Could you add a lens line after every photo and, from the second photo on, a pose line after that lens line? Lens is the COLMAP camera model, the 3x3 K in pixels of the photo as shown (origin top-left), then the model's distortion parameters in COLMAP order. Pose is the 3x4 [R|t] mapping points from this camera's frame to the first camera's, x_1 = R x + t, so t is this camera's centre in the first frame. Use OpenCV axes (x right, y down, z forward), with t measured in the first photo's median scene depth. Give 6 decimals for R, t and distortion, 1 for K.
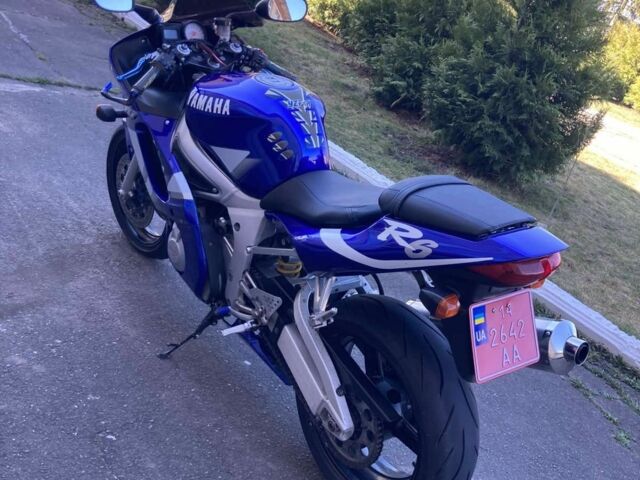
lens RADIAL K [[703.6, 0, 320.0], [0, 703.6, 240.0], [0, 0, 1]] dist [0.076767, -0.253151]
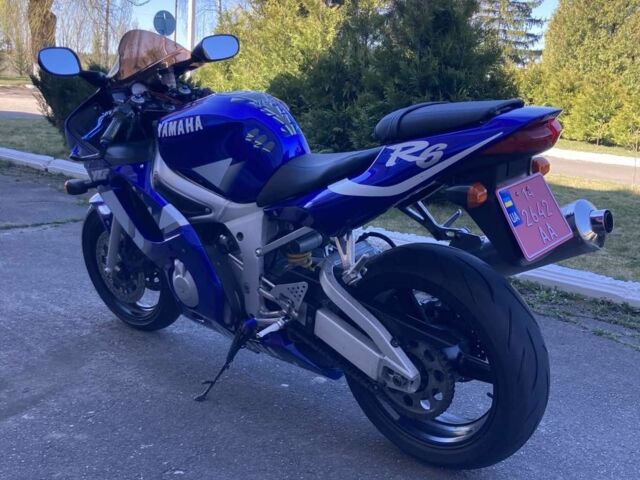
lens RADIAL K [[703.6, 0, 320.0], [0, 703.6, 240.0], [0, 0, 1]] dist [0.076767, -0.253151]
pose [[0.951624, -0.291921, 0.095889, -0.106738], [0.303774, 0.940739, -0.150769, 0.171107], [-0.046194, 0.172604, 0.983907, 0.013077]]
